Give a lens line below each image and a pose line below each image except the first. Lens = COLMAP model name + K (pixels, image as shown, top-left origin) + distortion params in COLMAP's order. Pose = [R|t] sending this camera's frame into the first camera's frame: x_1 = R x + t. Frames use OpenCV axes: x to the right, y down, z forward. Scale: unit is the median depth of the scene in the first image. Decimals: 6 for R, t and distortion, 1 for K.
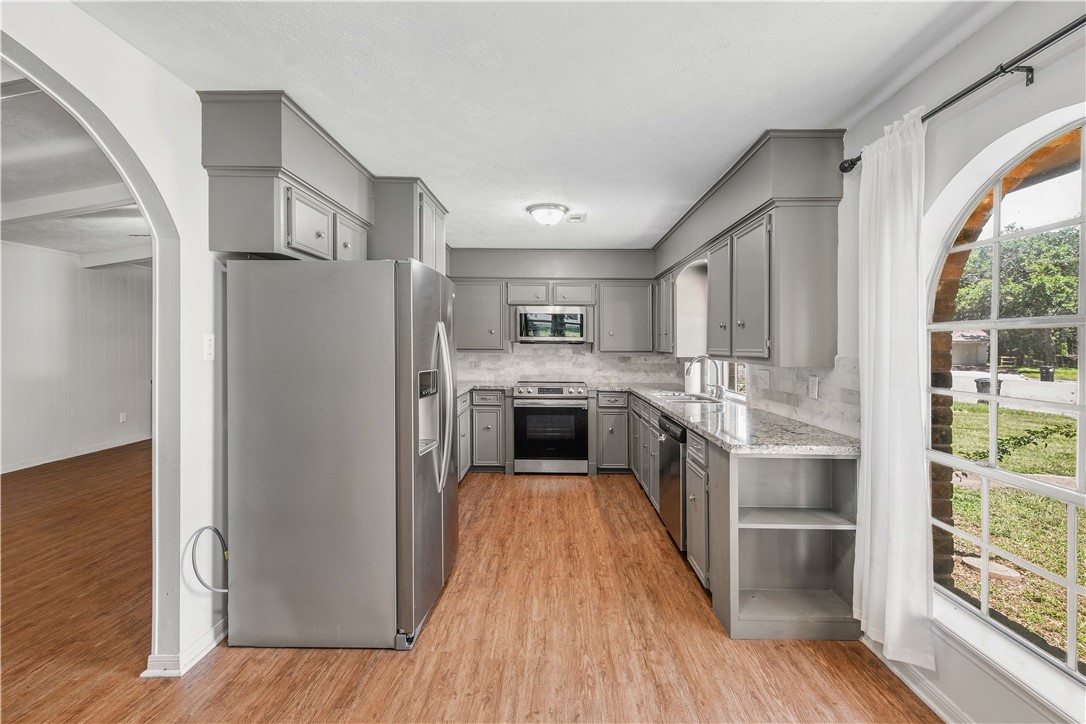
lens RADIAL K [[474.3, 0, 541.4], [0, 474.3, 351.5], [0, 0, 1]] dist [0.009246, -0.003676]
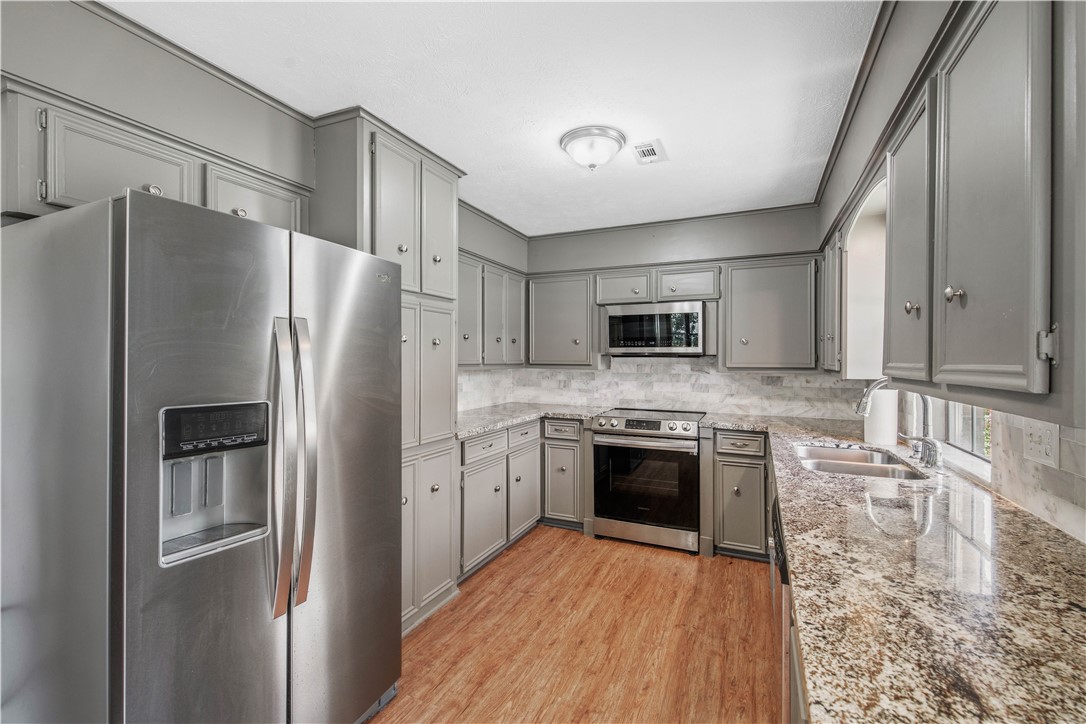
lens RADIAL K [[474.3, 0, 546.8], [0, 474.3, 368.7], [0, 0, 1]] dist [0.009246, -0.003676]
pose [[0.925529, 0.003980, -0.378657, 0.152636], [-0.002517, 0.999987, 0.004360, -0.001627], [0.378669, -0.003082, 0.925527, 0.307889]]
